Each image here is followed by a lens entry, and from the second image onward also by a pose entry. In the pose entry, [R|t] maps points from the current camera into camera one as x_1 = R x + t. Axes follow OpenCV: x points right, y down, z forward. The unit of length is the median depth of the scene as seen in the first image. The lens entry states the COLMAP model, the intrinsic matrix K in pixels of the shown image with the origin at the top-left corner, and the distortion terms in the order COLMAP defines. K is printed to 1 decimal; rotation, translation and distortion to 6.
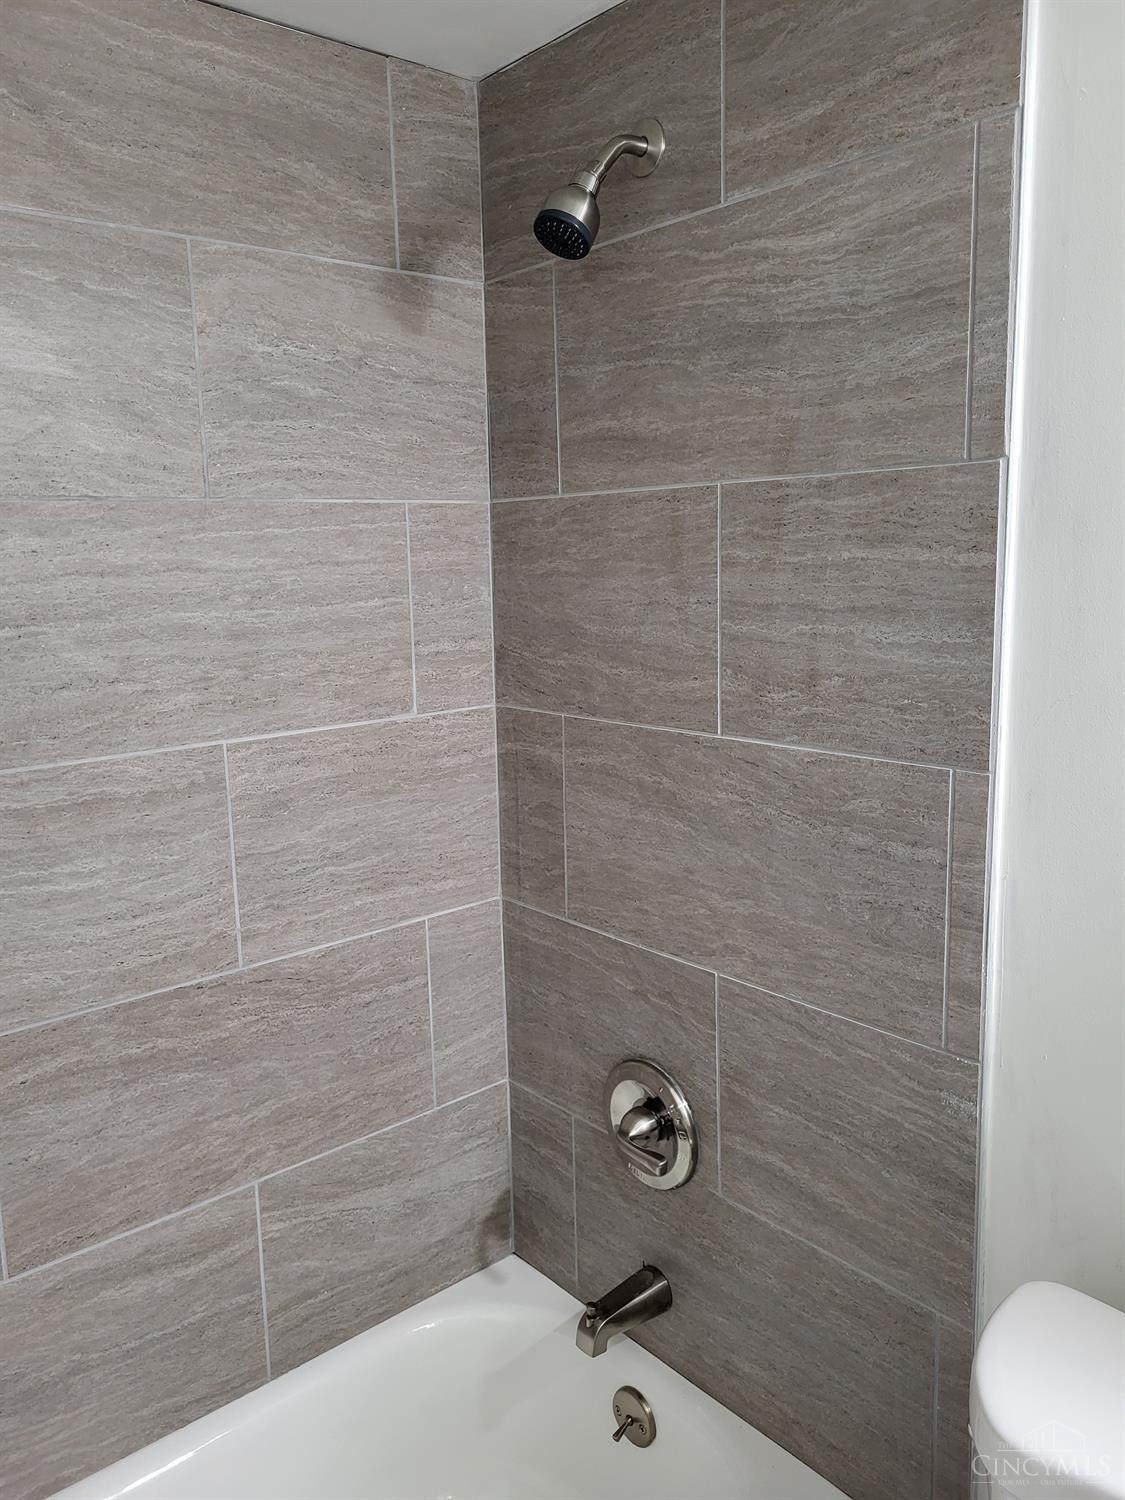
lens RADIAL K [[1139.3, 0, 563.4], [0, 1139.3, 733.5], [0, 0, 1]] dist [0.030333, -0.021547]
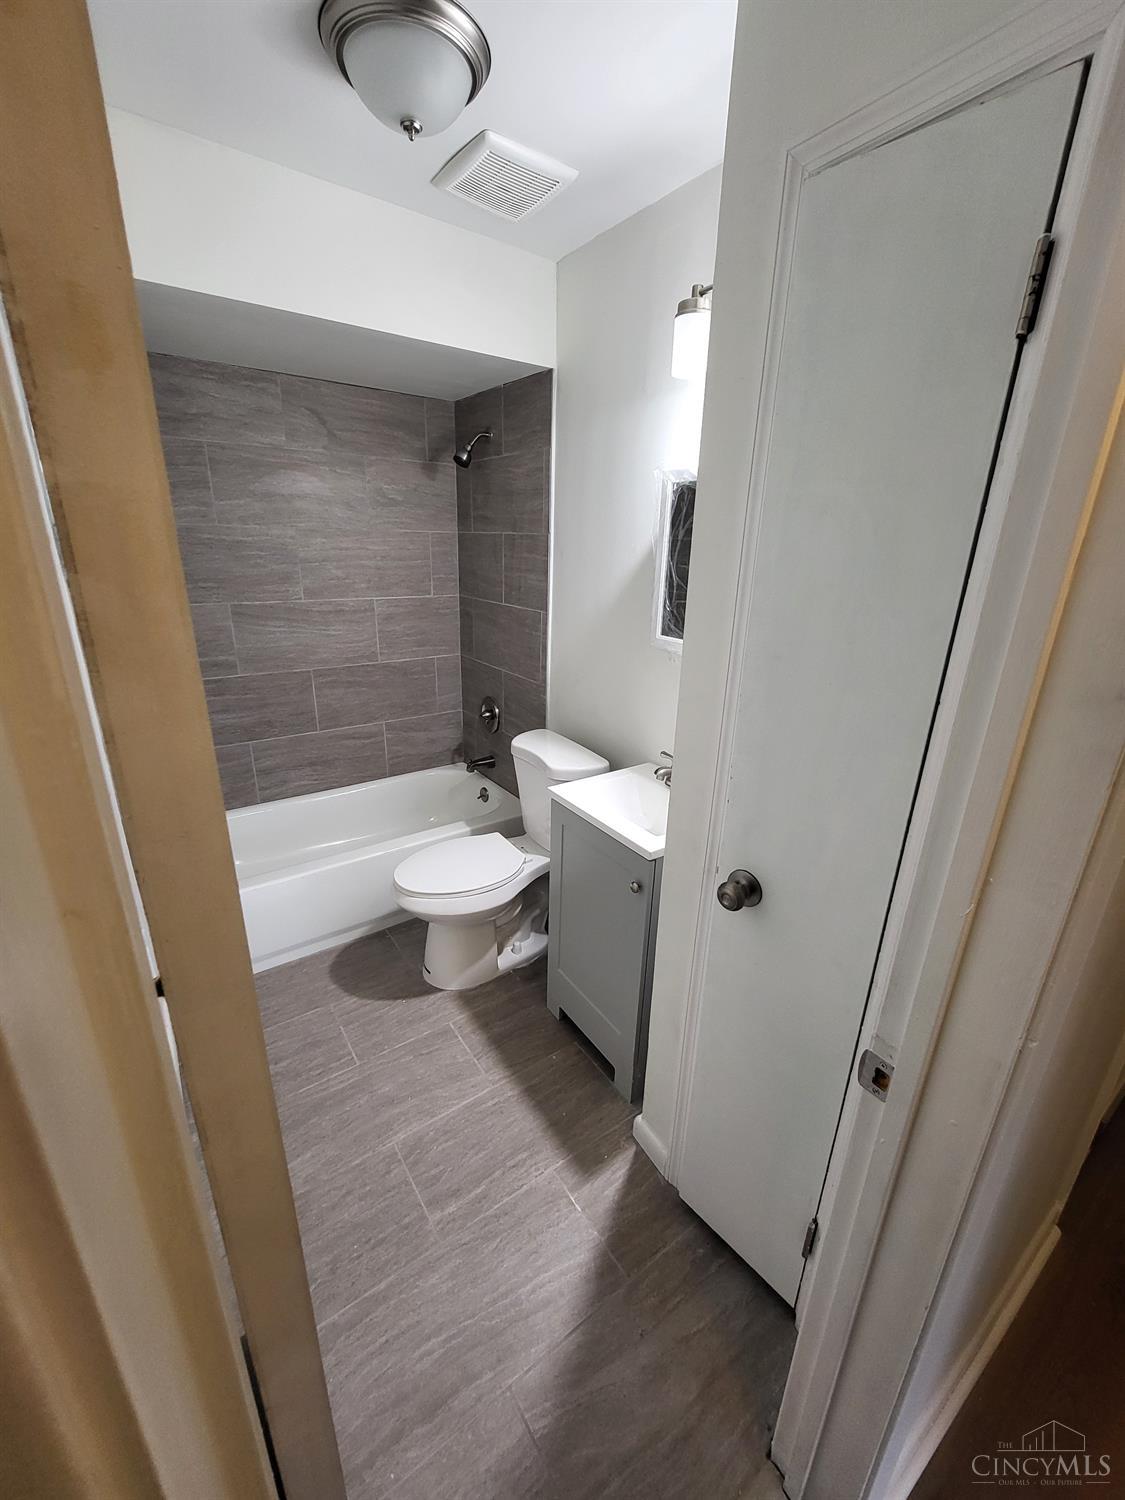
lens RADIAL K [[596.8, 0, 564.3], [0, 596.8, 742.7], [0, 0, 1]] dist [-0.002780, -0.000813]
pose [[0.994803, 0.077613, -0.065908, 0.487155], [-0.065223, 0.982786, 0.172851, 0.095302], [0.078189, -0.167654, 0.982740, -0.943885]]
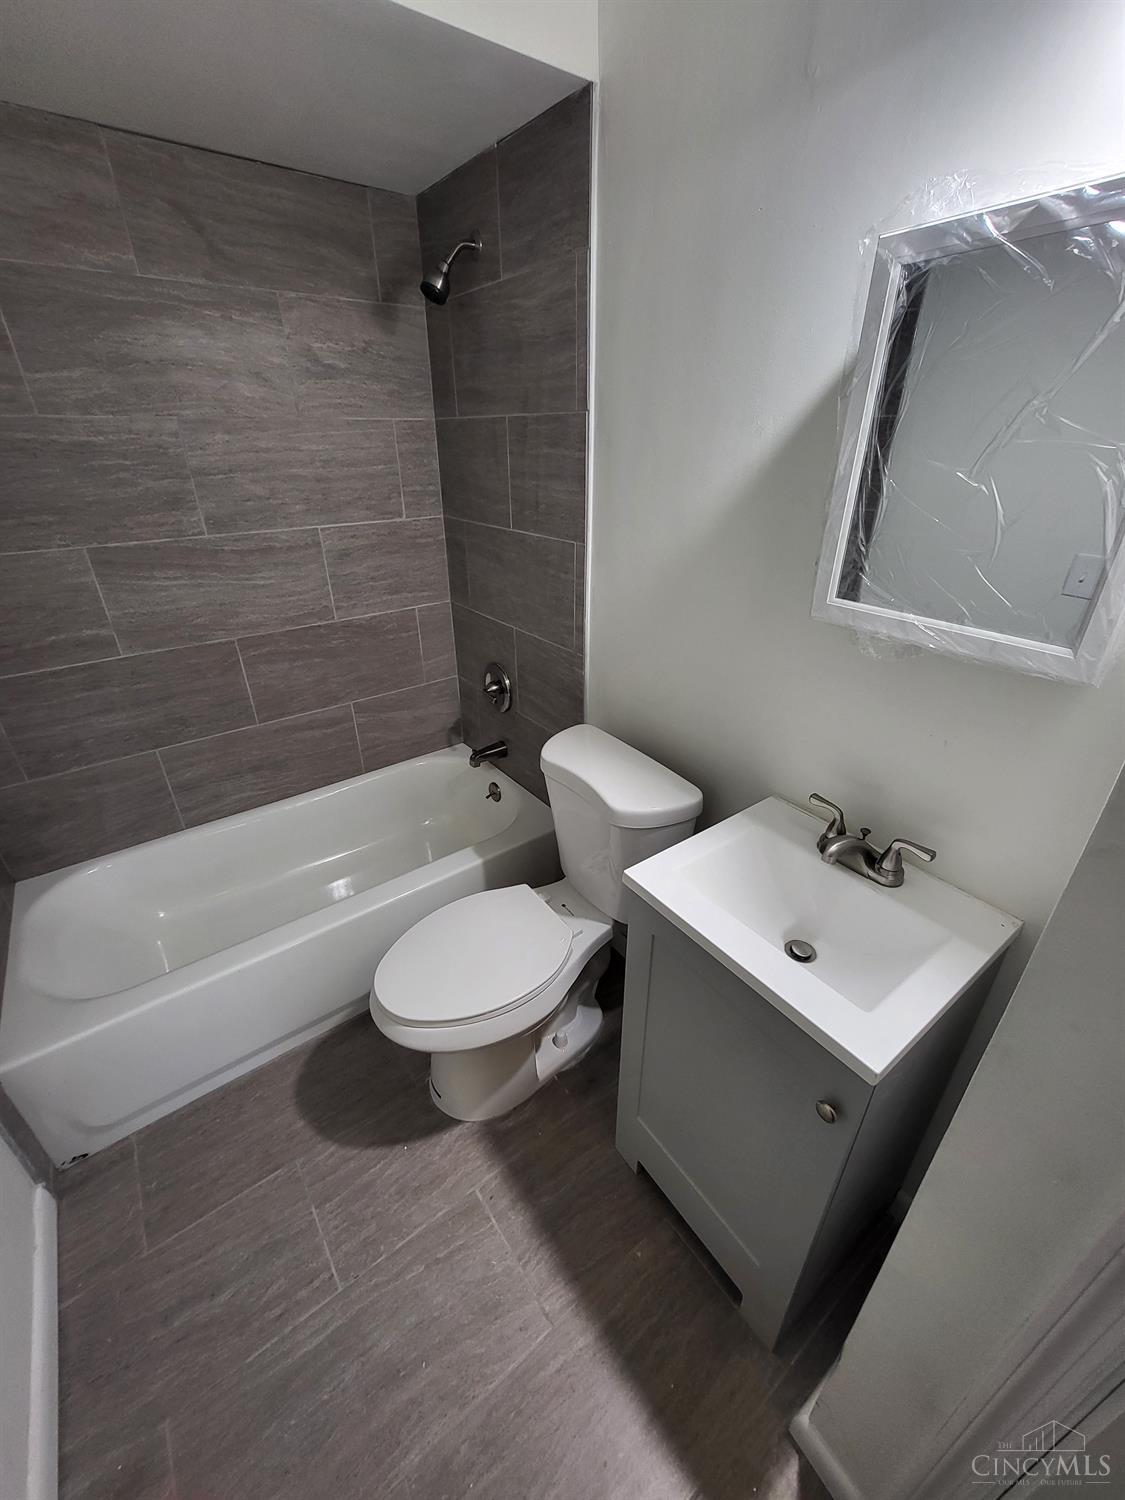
lens RADIAL K [[596.8, 0, 566.6], [0, 596.8, 740.0], [0, 0, 1]] dist [-0.002780, -0.000813]
pose [[0.998088, 0.045774, -0.041536, 0.324952], [-0.030733, 0.950551, 0.309043, 0.032182], [0.053629, -0.307175, 0.950141, -0.354960]]
